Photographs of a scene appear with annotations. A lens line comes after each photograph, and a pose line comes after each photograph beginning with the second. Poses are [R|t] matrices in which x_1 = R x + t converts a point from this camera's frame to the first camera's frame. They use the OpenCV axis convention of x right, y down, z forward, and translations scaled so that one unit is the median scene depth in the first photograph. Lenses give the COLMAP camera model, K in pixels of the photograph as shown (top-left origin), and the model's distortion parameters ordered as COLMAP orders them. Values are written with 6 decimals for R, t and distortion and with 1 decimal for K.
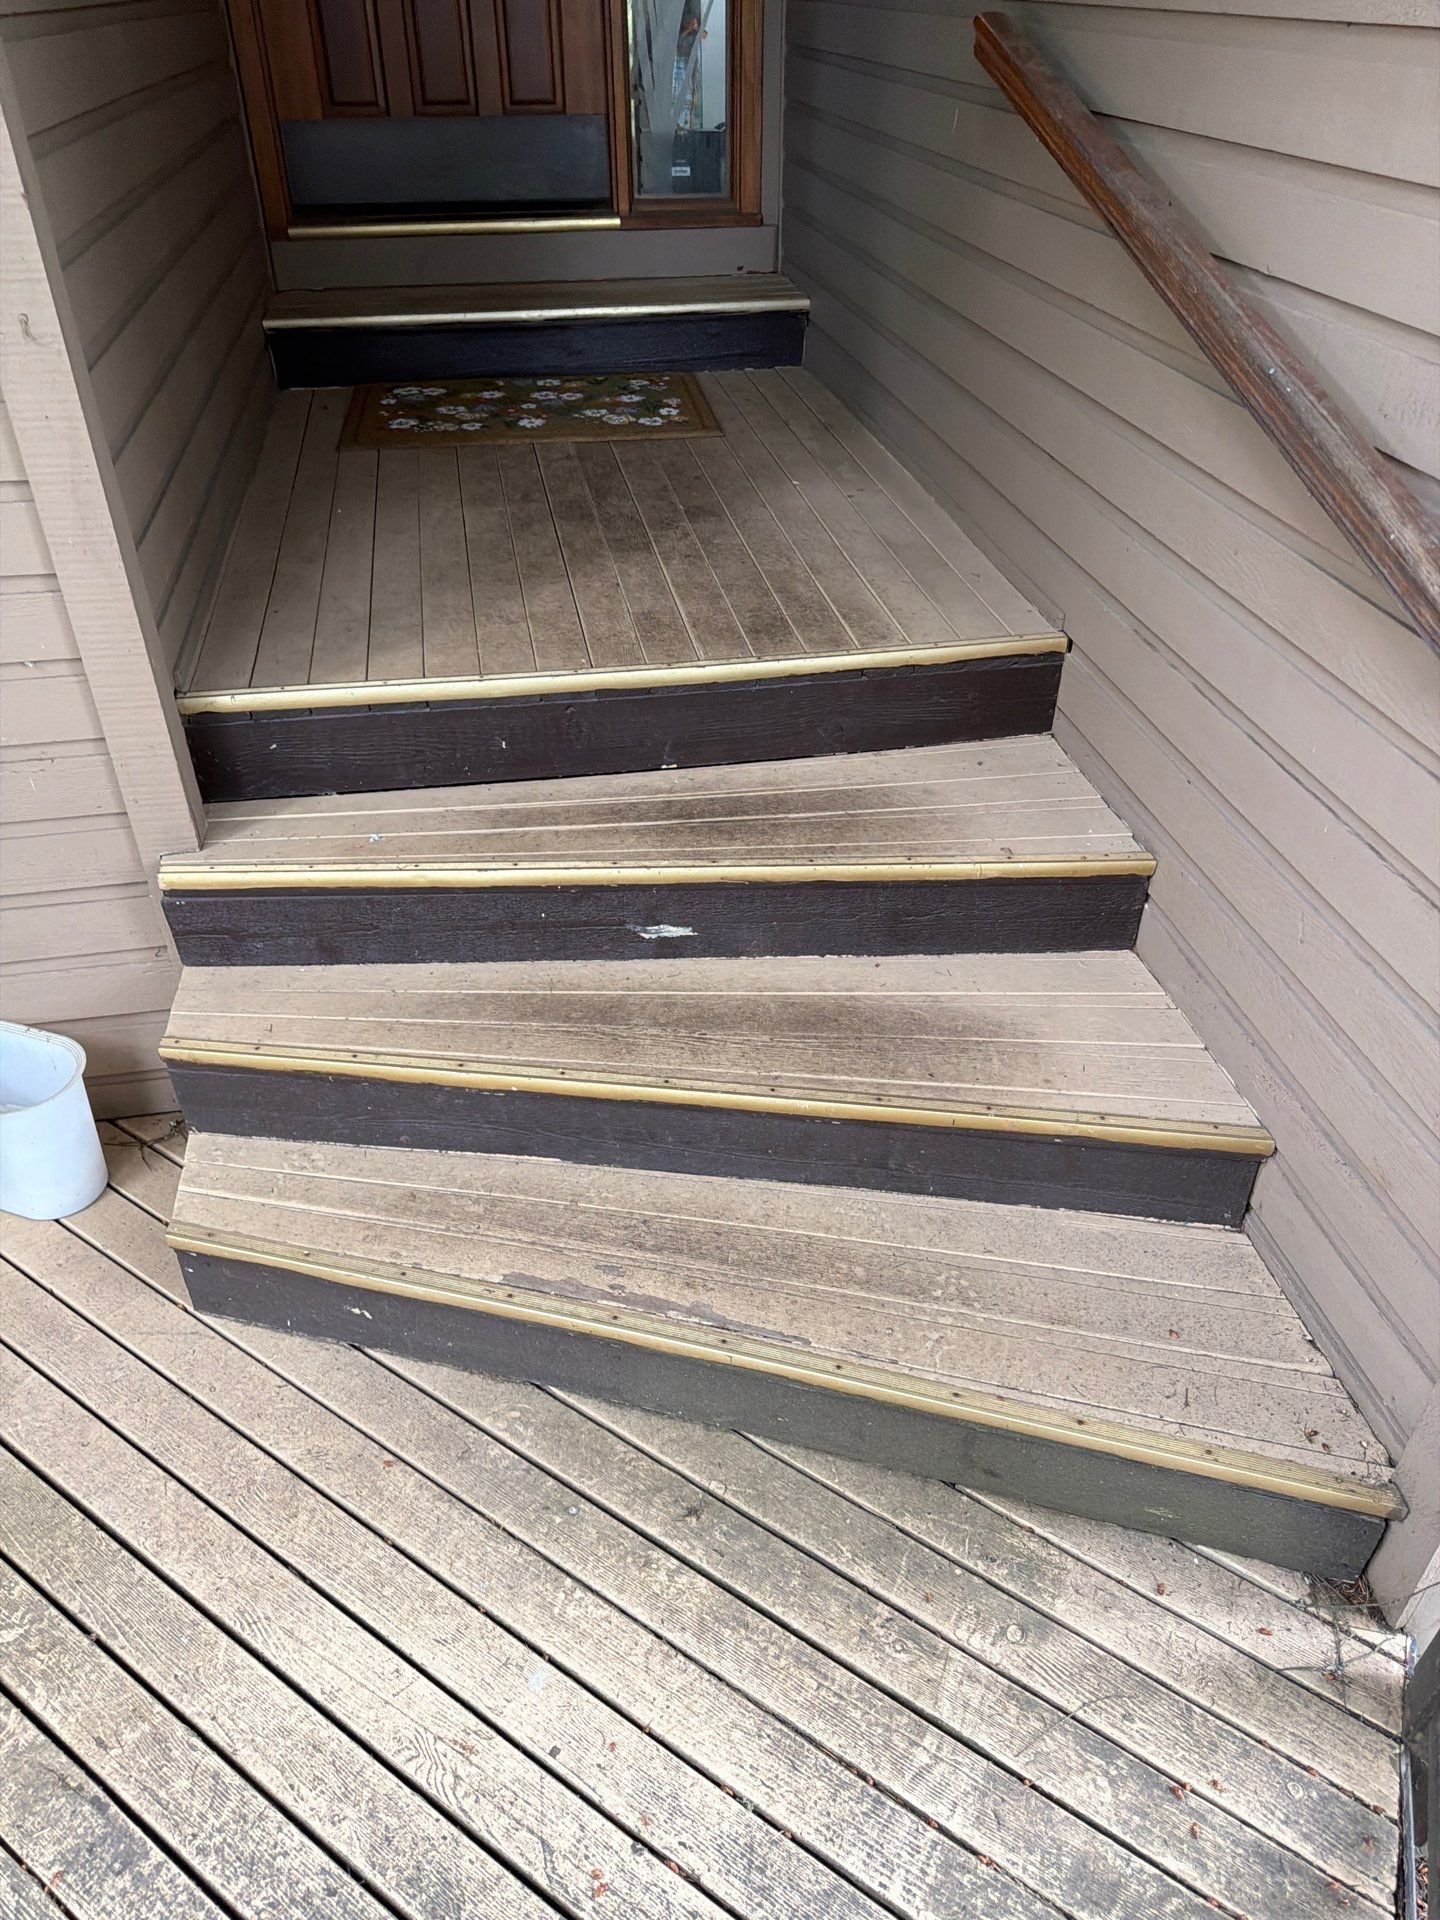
lens RADIAL K [[1363.5, 0, 722.9], [0, 1363.5, 943.7], [0, 0, 1]] dist [0.035458, -0.009242]
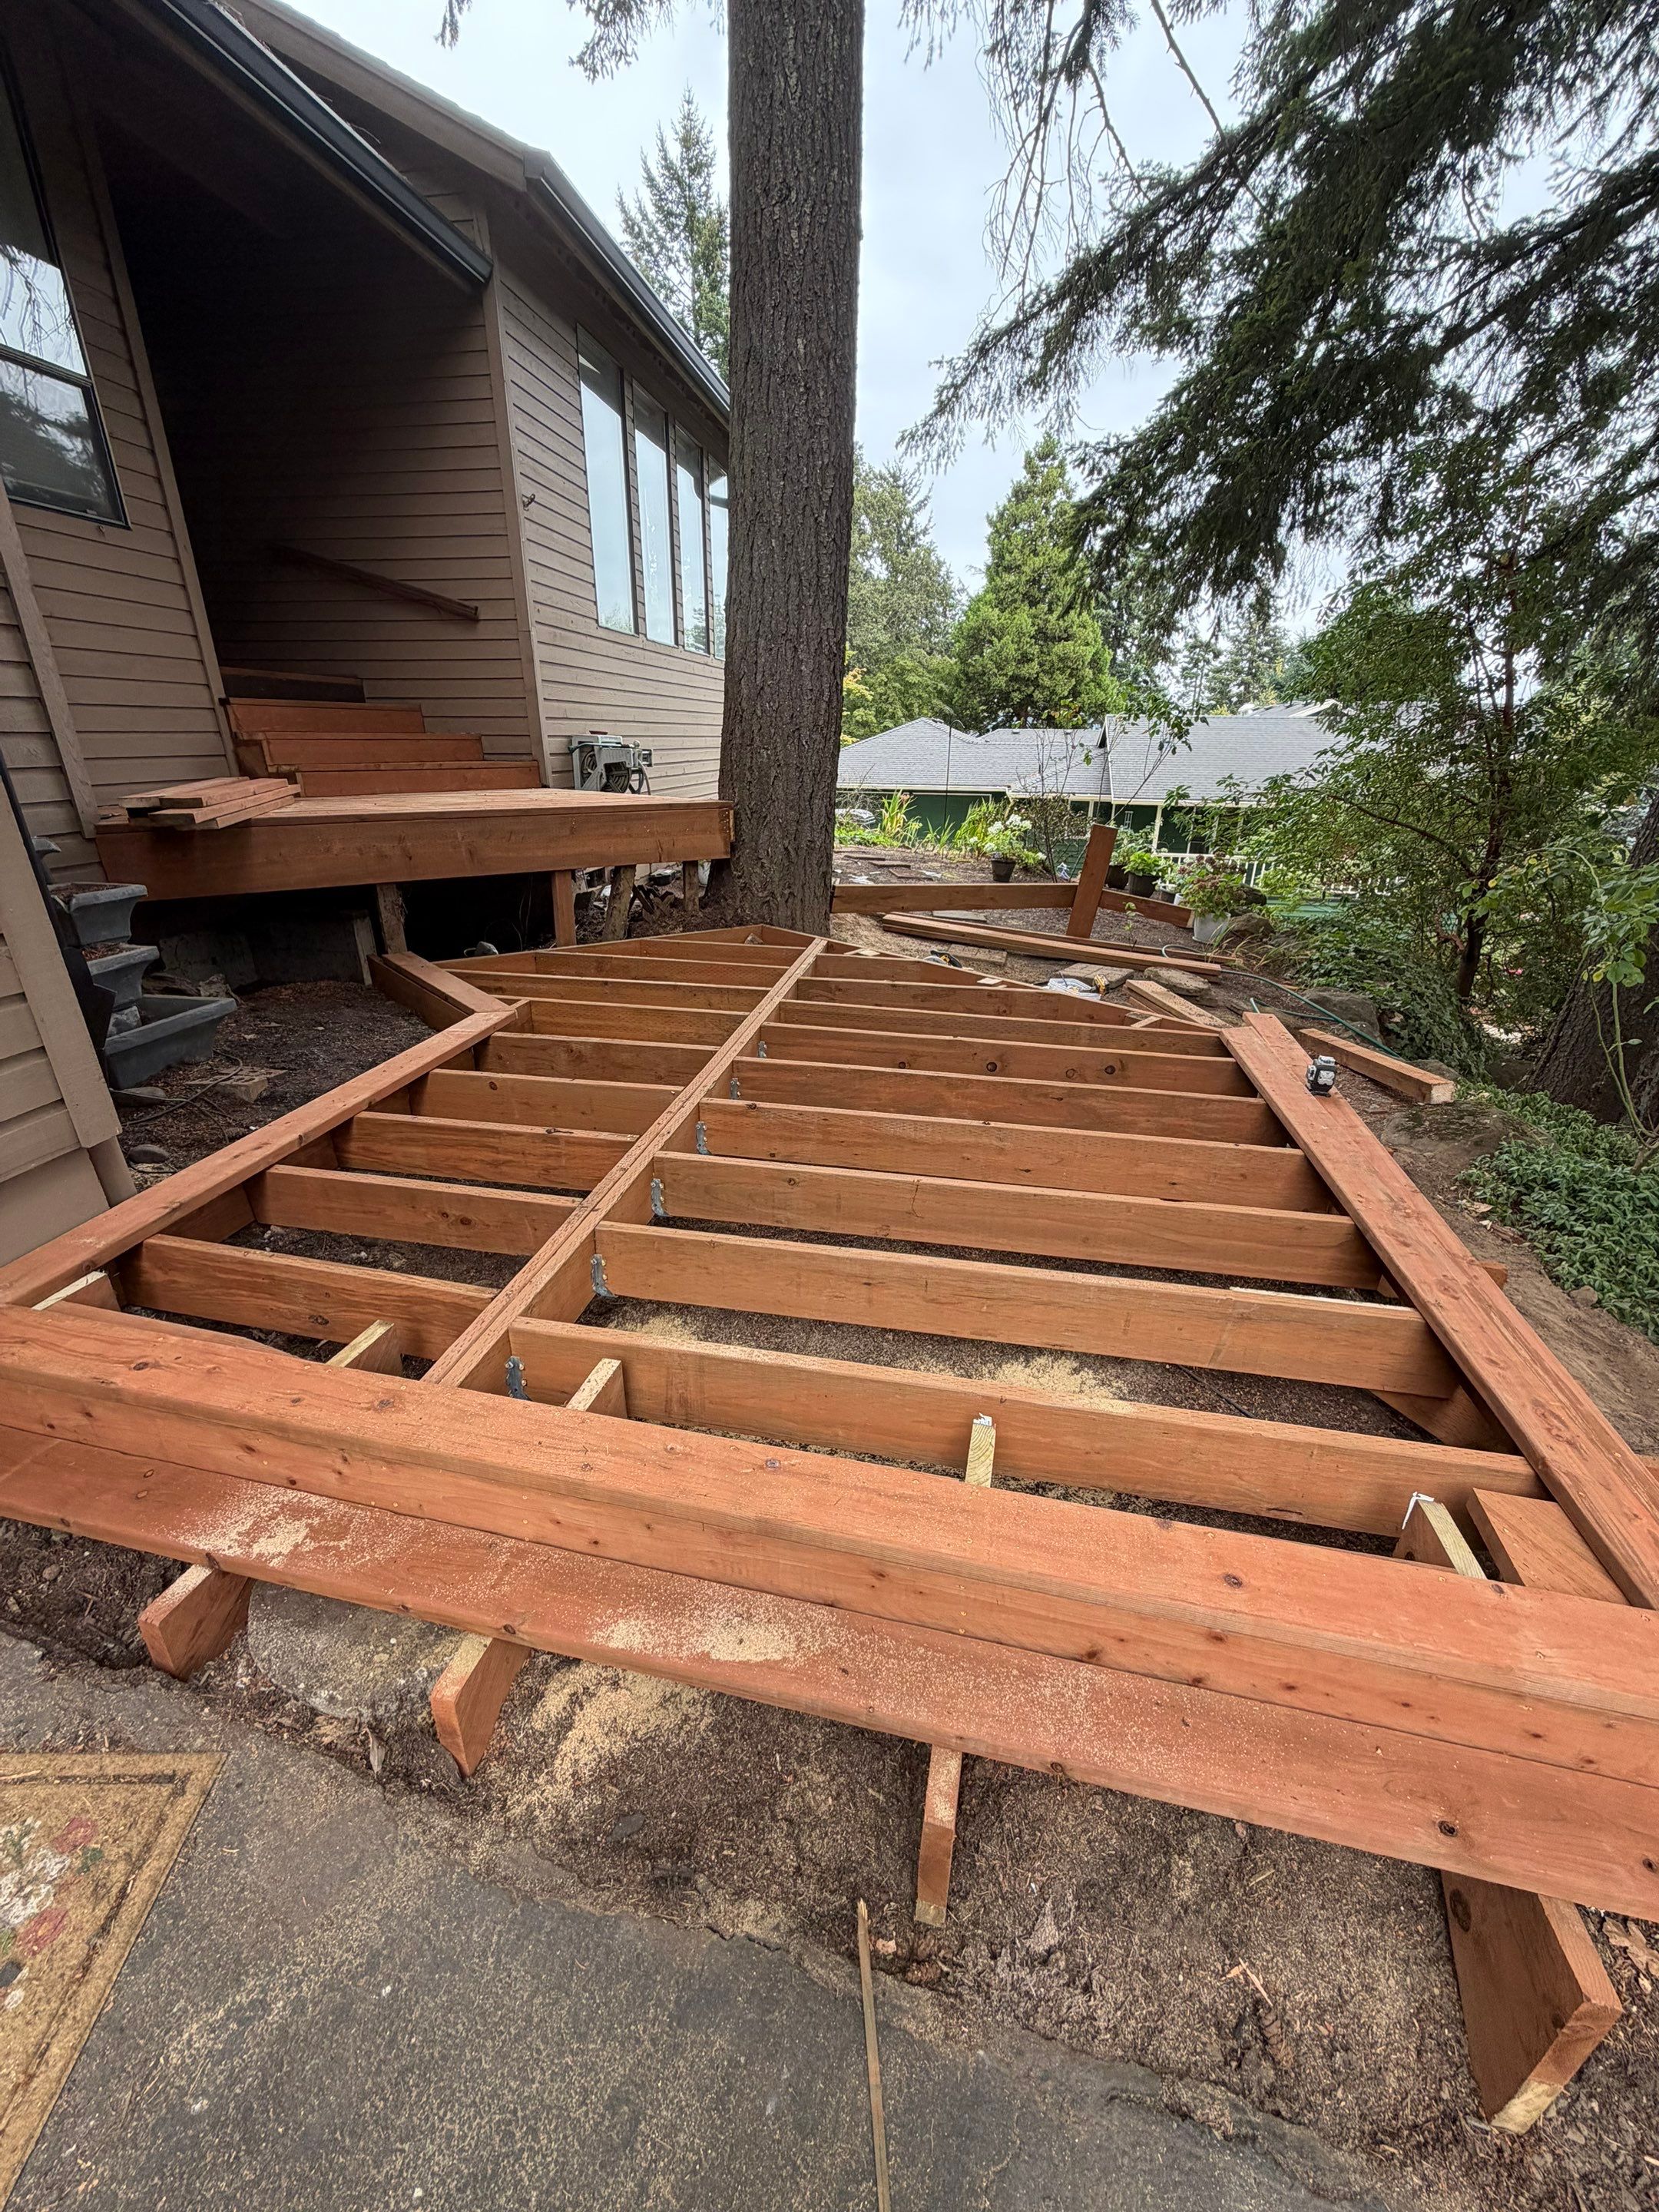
lens RADIAL K [[873.7, 0, 831.5], [0, 873.7, 1101.0], [0, 0, 1]] dist [-0.002092, -0.000029]
pose [[0.344035, -0.359932, 0.867231, -2.456940], [0.536088, 0.833572, 0.133293, 1.529493], [-0.770875, 0.419055, 0.479733, -1.036455]]
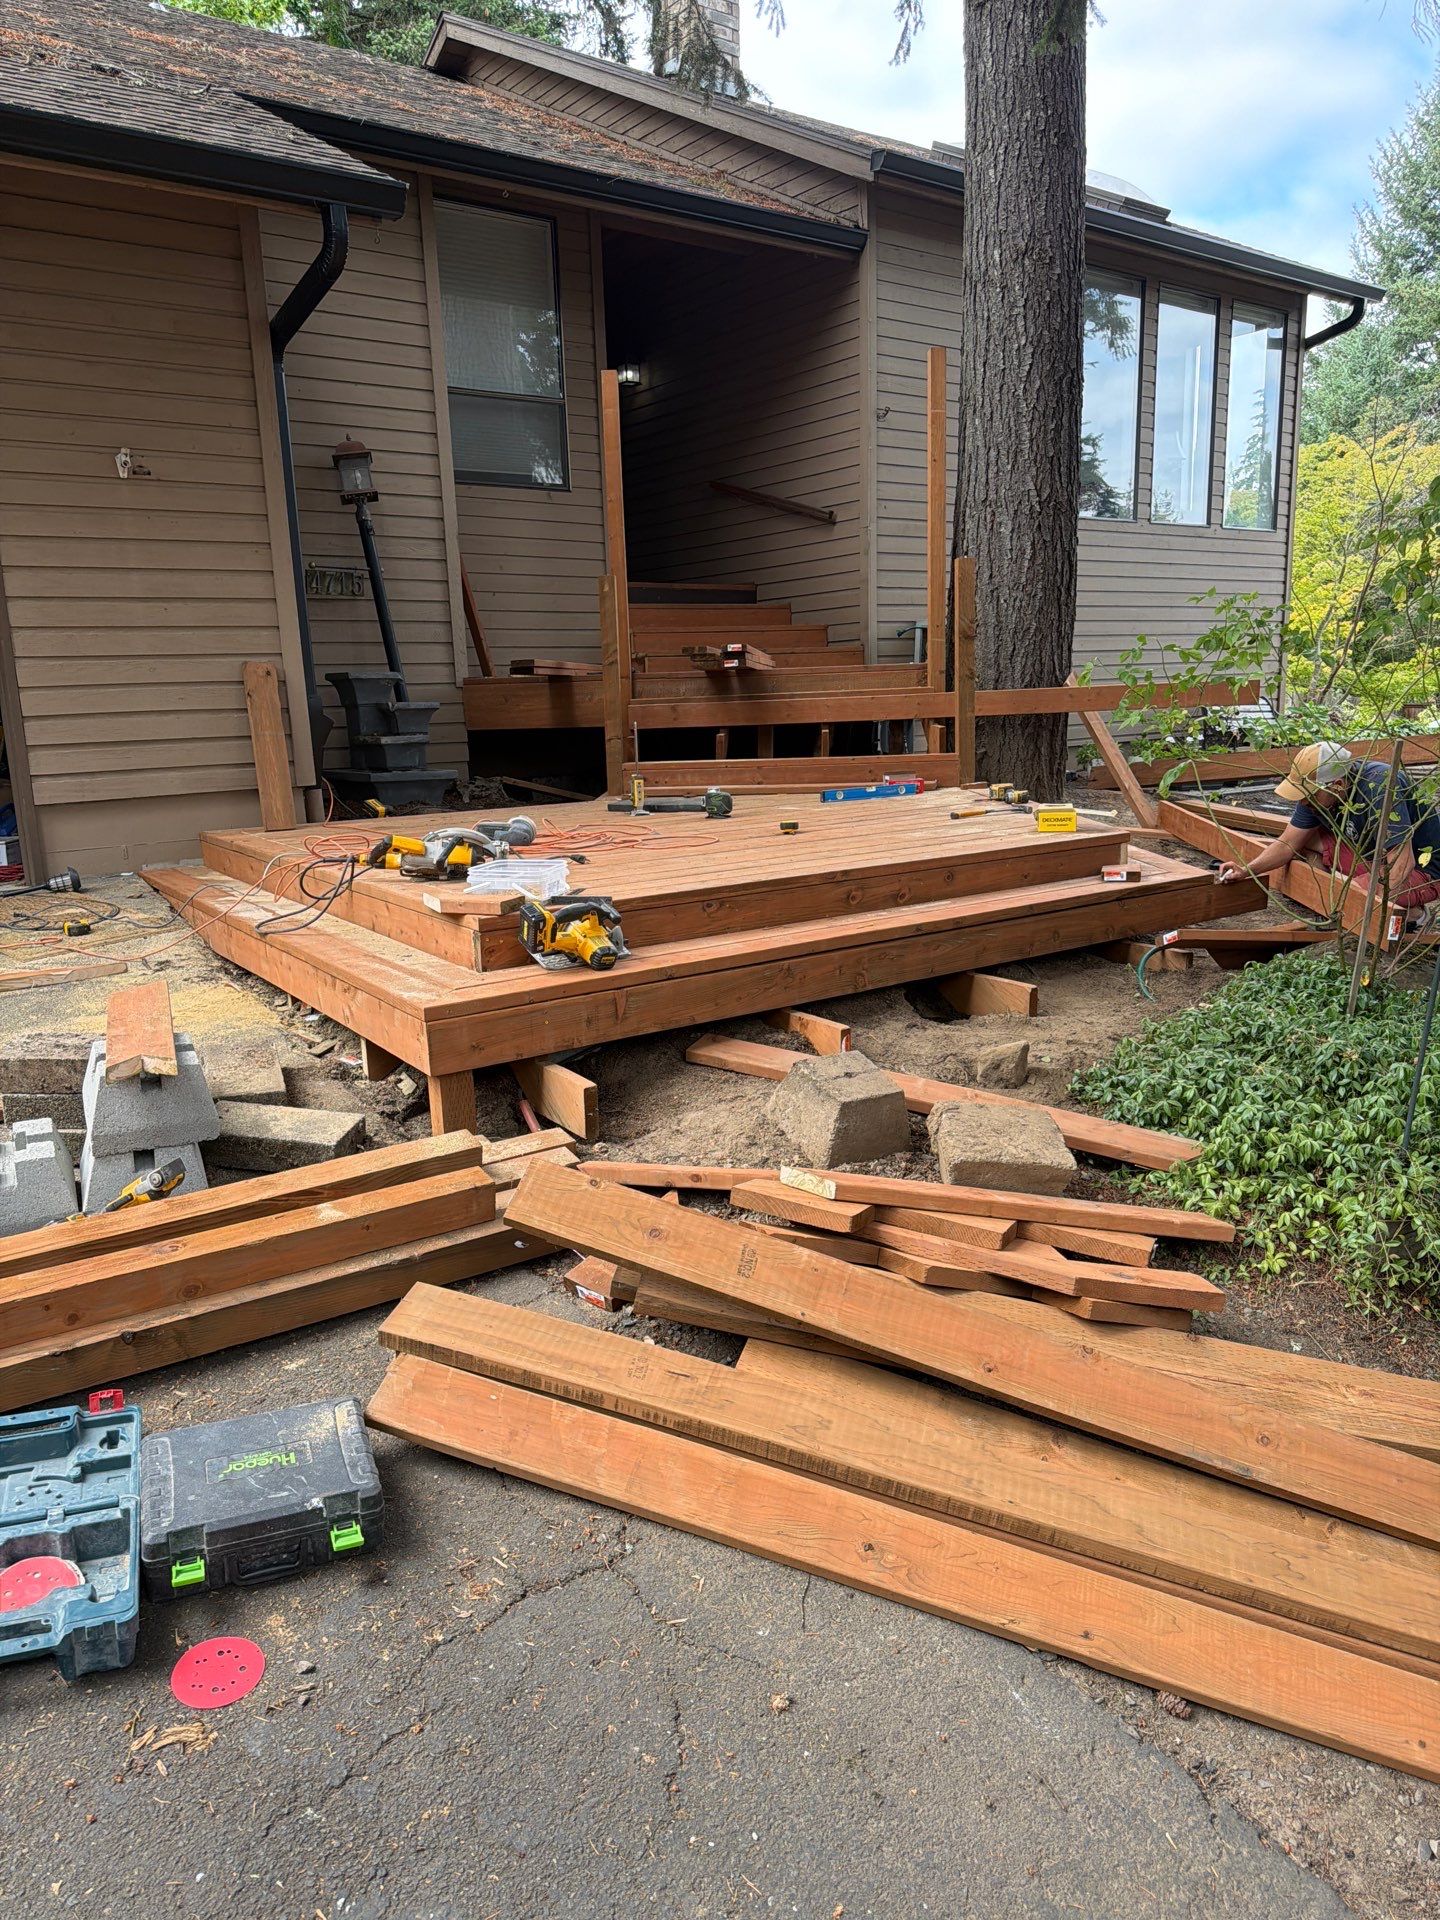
lens RADIAL K [[1327.1, 0, 720.1], [0, 1327.1, 968.5], [0, 0, 1]] dist [0.095431, -0.164605]
pose [[0.895373, -0.118757, 0.429190, -2.426789], [0.282843, 0.896077, -0.342120, 3.042769], [-0.343958, 0.427718, 0.835913, -2.741296]]
